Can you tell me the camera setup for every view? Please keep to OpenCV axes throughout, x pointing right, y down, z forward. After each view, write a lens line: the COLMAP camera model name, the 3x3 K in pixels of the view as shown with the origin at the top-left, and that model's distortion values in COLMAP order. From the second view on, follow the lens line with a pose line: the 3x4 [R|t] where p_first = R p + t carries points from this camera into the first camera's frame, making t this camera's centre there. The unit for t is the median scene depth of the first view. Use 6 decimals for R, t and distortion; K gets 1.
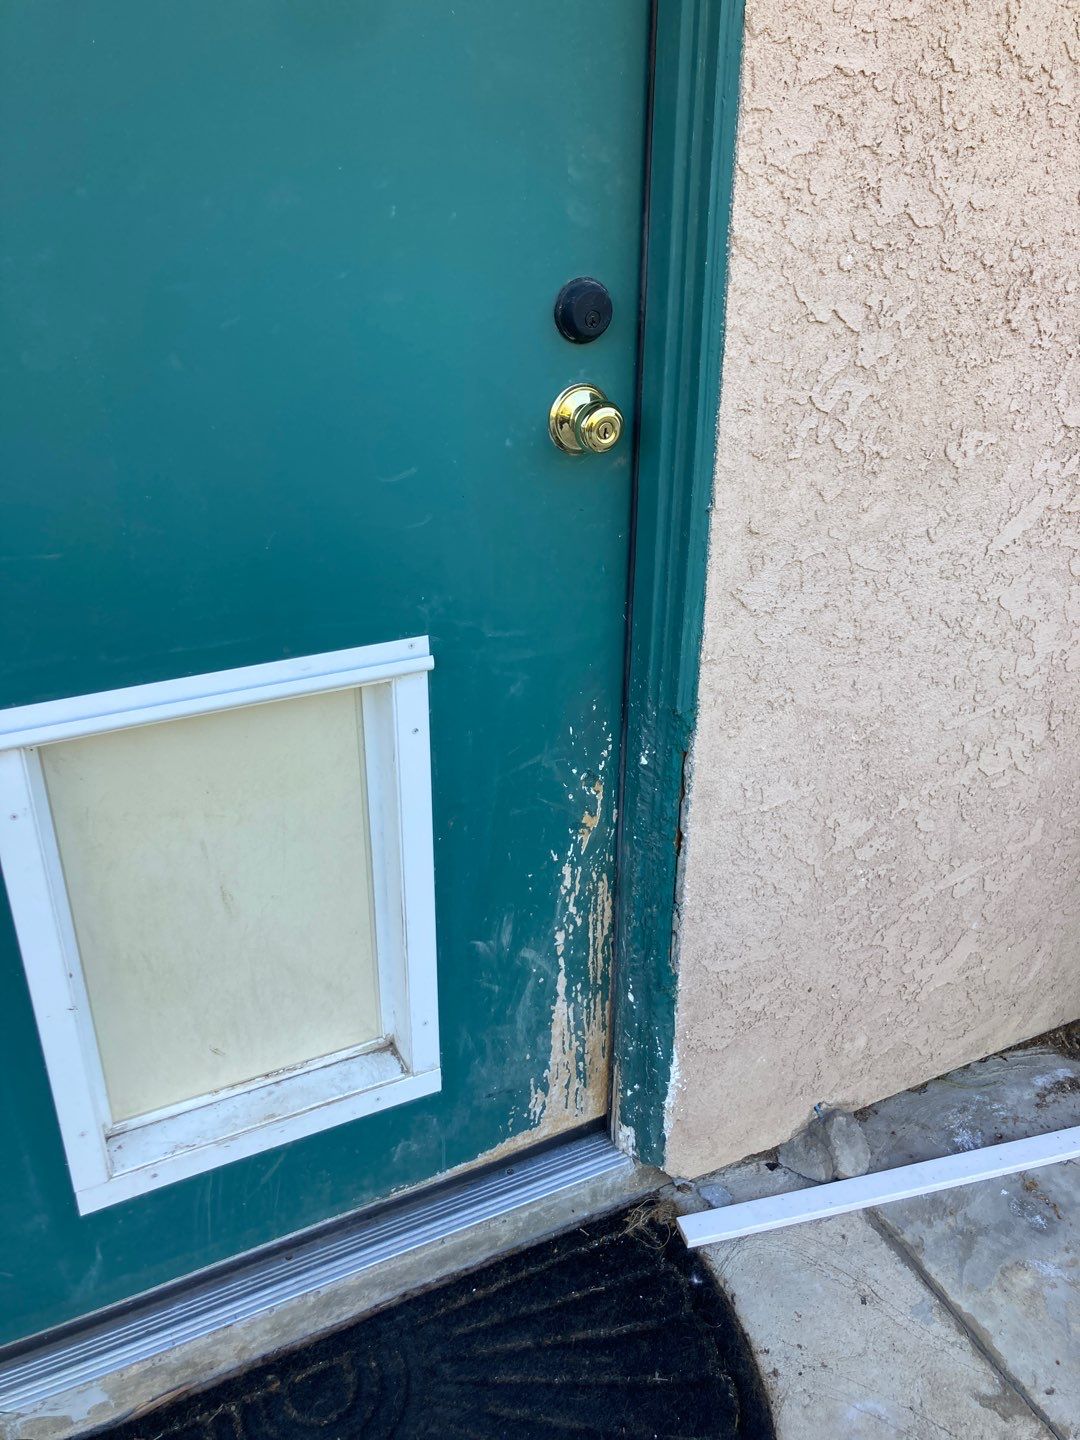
lens RADIAL K [[1181.2, 0, 536.3], [0, 1181.2, 710.8], [0, 0, 1]] dist [0.003978, 0.006070]
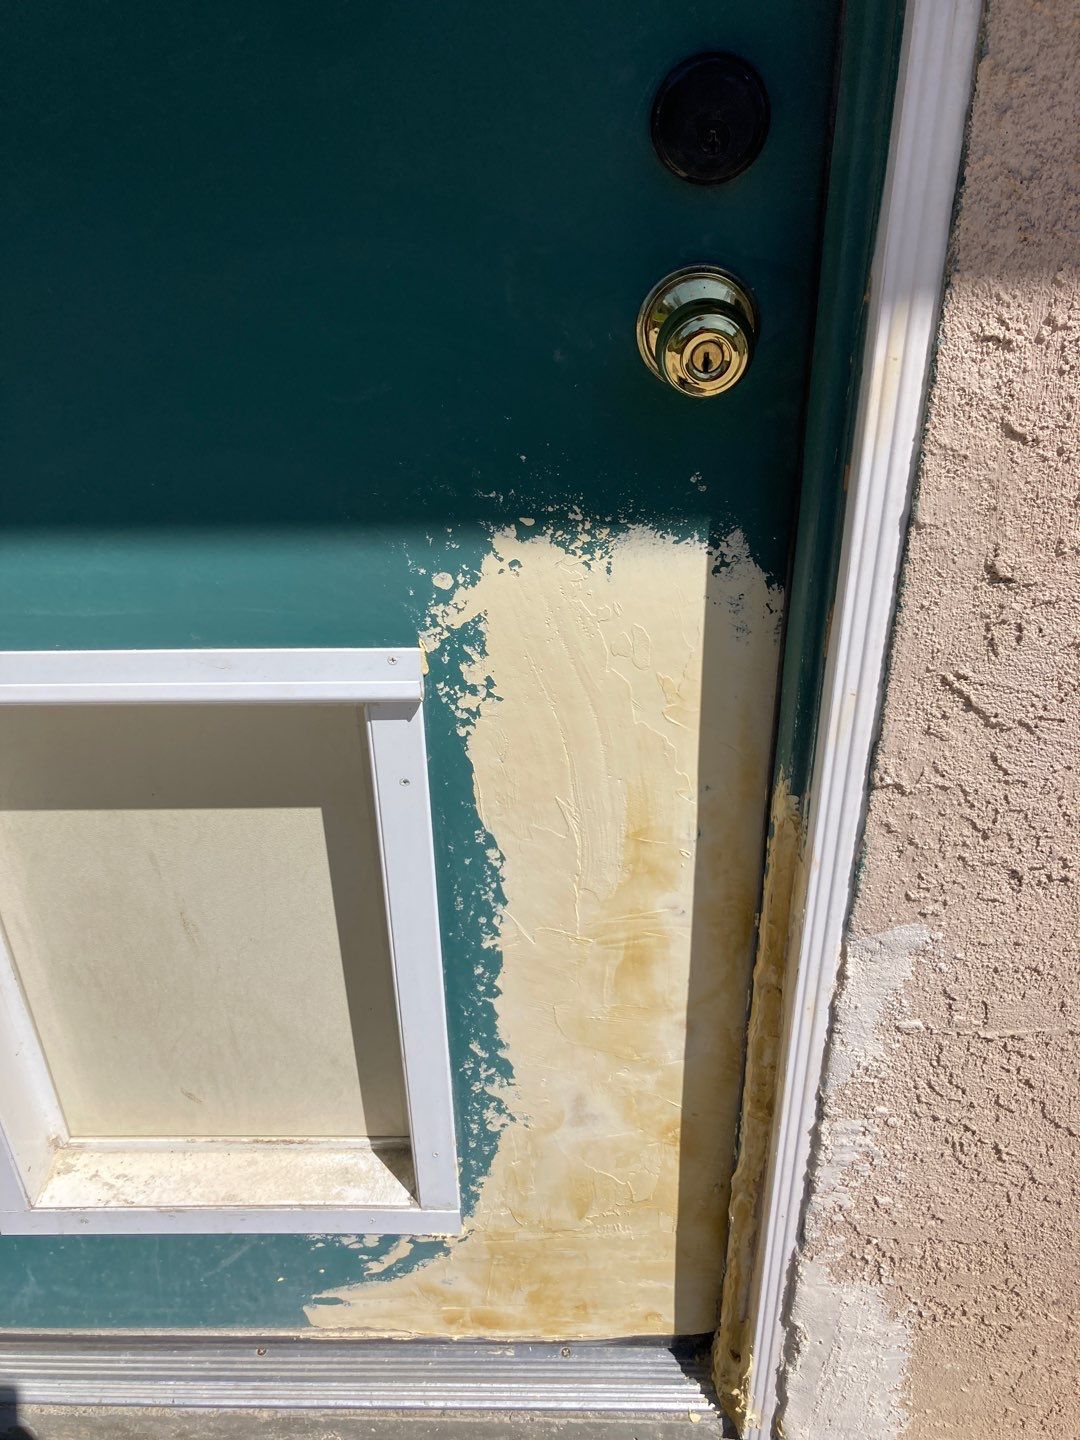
lens RADIAL K [[1181.2, 0, 549.2], [0, 1181.2, 706.1], [0, 0, 1]] dist [0.003978, 0.006070]
pose [[0.886228, 0.220216, -0.407559, 0.212963], [-0.181452, 0.974502, 0.131989, -0.117676], [0.426233, -0.043020, 0.903590, 0.404505]]
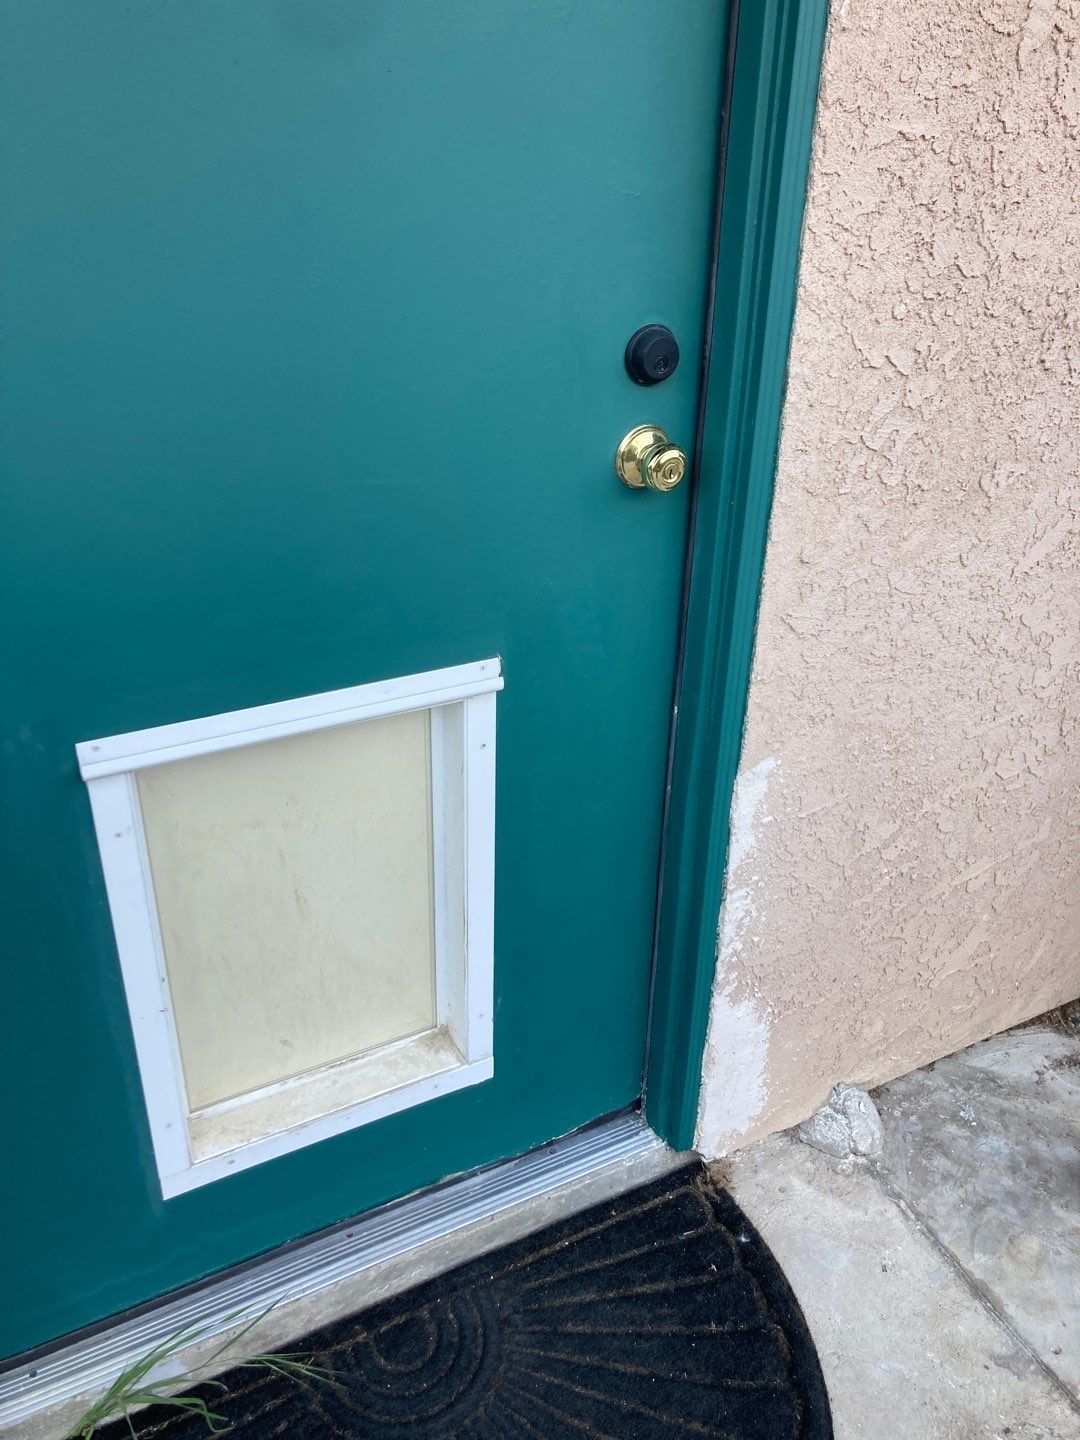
lens RADIAL K [[1181.2, 0, 539.8], [0, 1181.2, 710.2], [0, 0, 1]] dist [0.003978, 0.006070]
pose [[0.999496, 0.003045, 0.031585, -0.079718], [-0.004130, 0.999402, 0.034332, -0.048988], [-0.031462, -0.034445, 0.998911, -0.052728]]
